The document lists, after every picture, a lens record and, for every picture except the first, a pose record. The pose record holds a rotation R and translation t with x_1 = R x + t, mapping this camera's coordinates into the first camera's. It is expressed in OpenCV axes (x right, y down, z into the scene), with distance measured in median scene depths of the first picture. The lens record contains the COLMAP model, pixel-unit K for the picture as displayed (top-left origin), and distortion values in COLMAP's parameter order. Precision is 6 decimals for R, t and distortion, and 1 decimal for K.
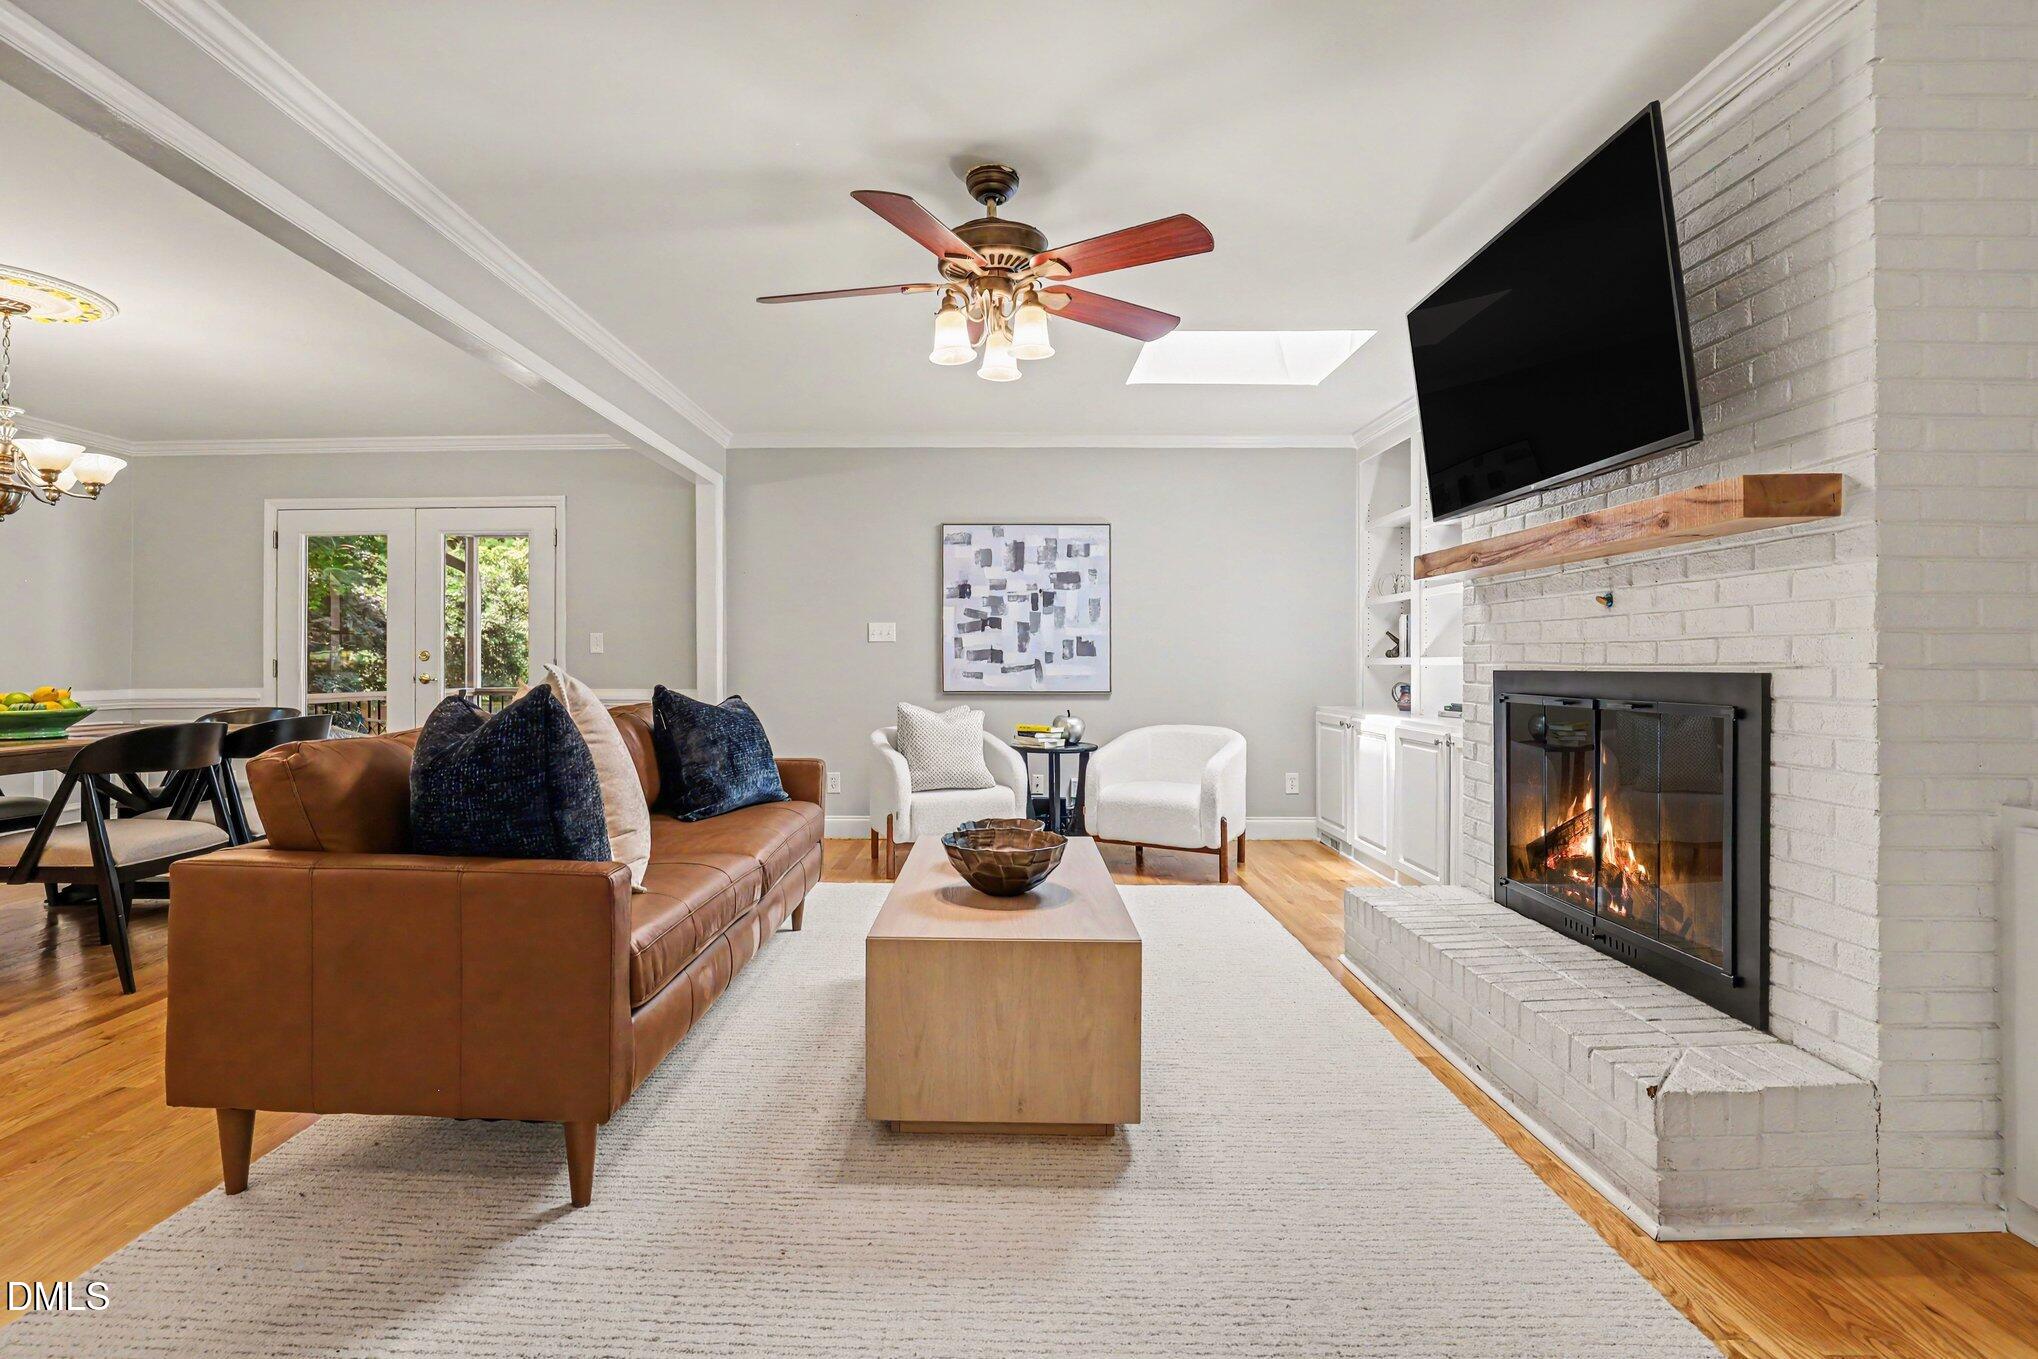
lens RADIAL K [[938.5, 0, 1014.5], [0, 938.5, 663.6], [0, 0, 1]] dist [-0.025959, 0.003032]
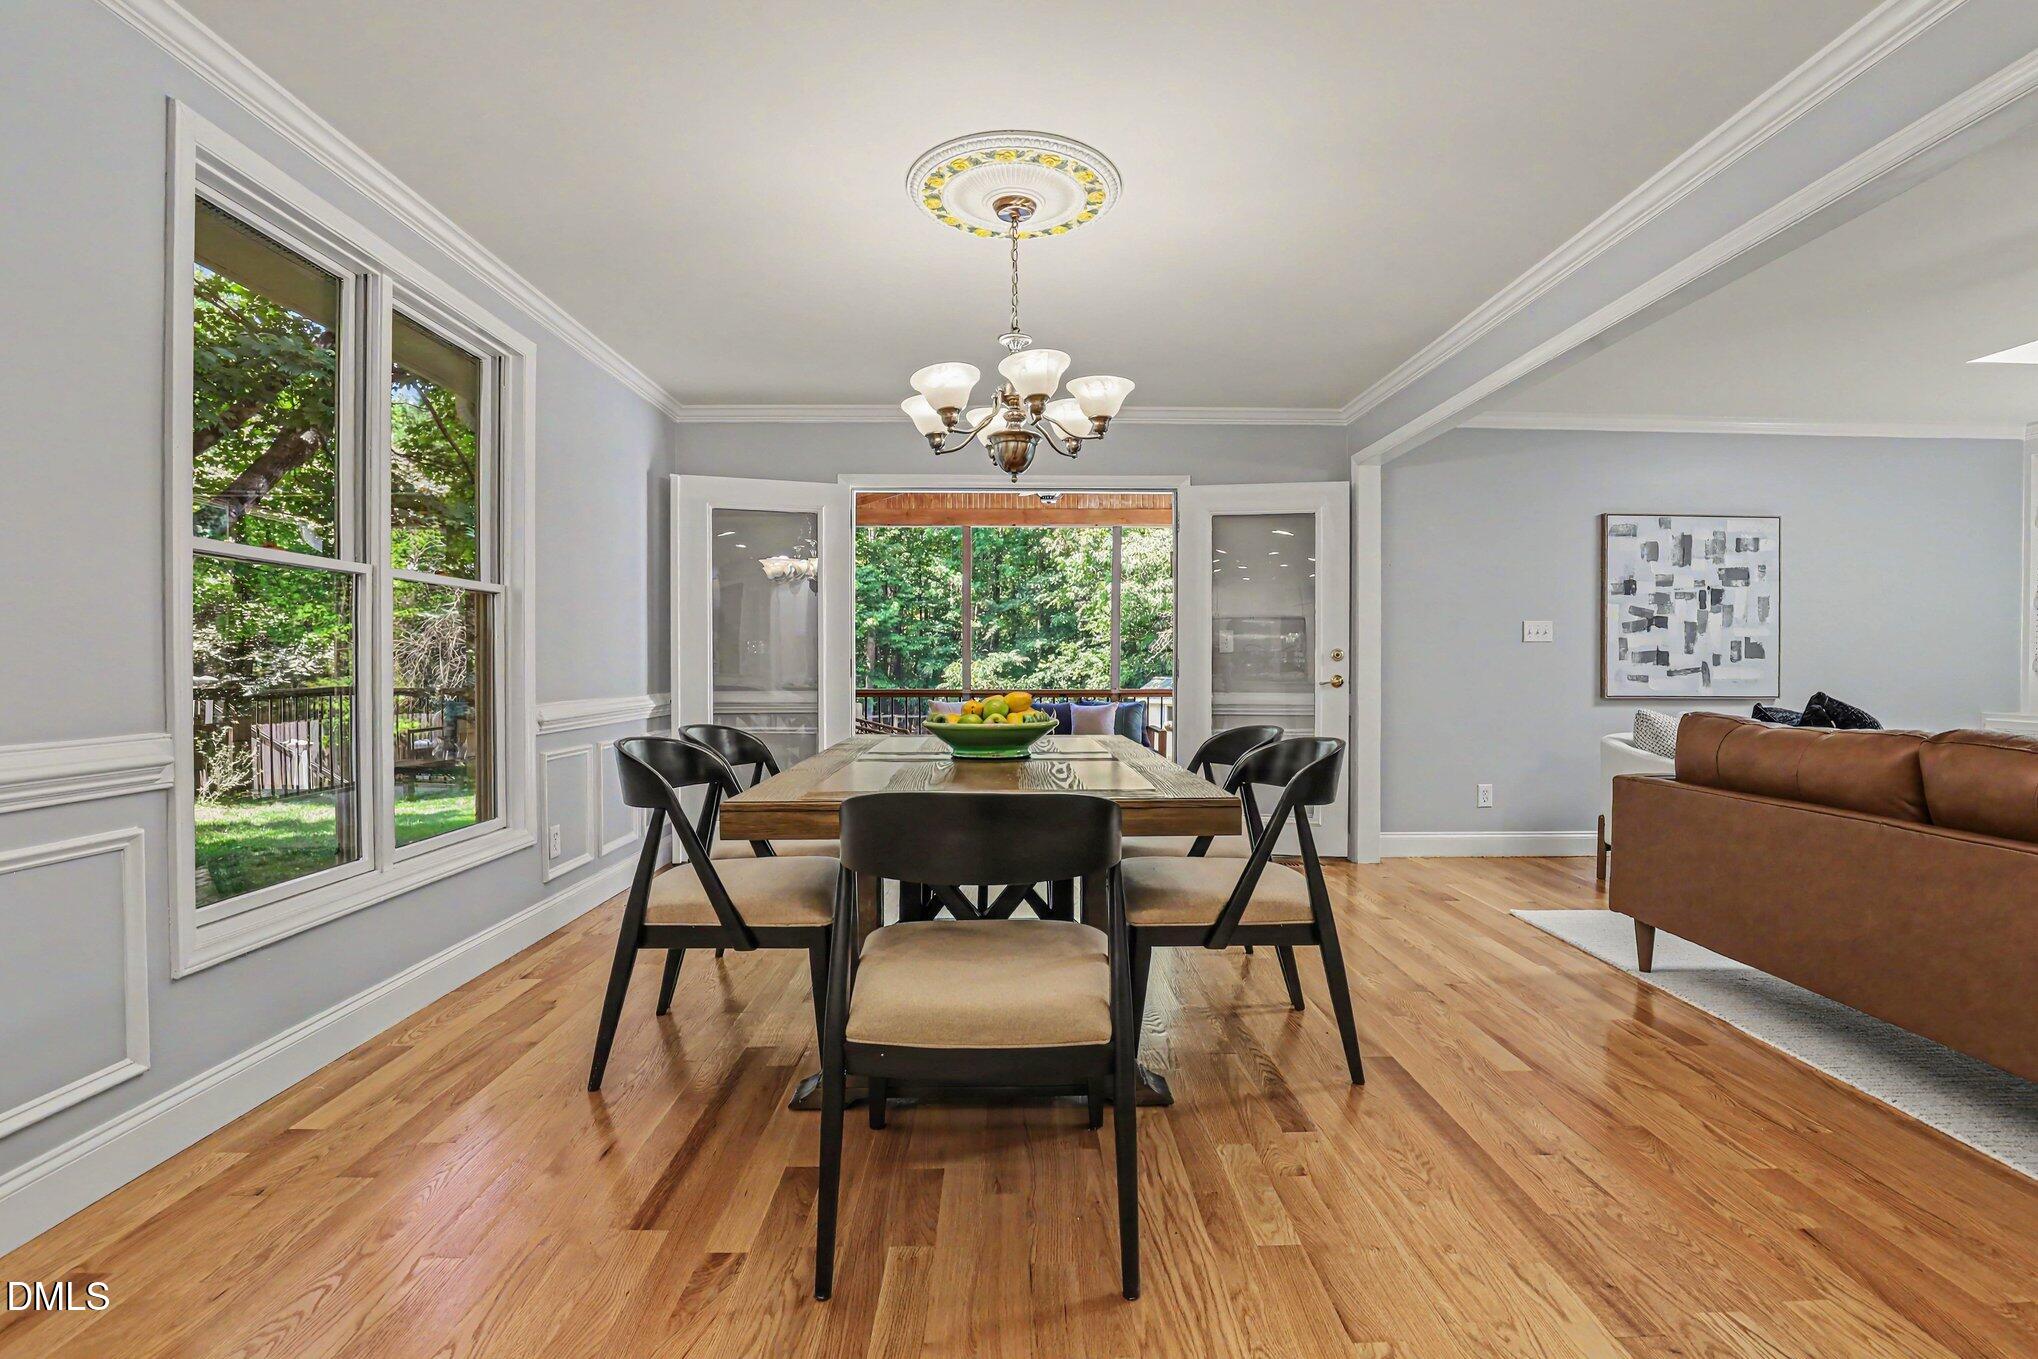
lens RADIAL K [[938.5, 0, 1024.9], [0, 938.5, 690.6], [0, 0, 1]] dist [-0.025959, 0.003032]
pose [[0.997808, 0.001606, 0.066156, -0.707317], [-0.003229, 0.999696, 0.024431, 0.003748], [-0.066097, -0.024591, 0.997510, 0.128003]]
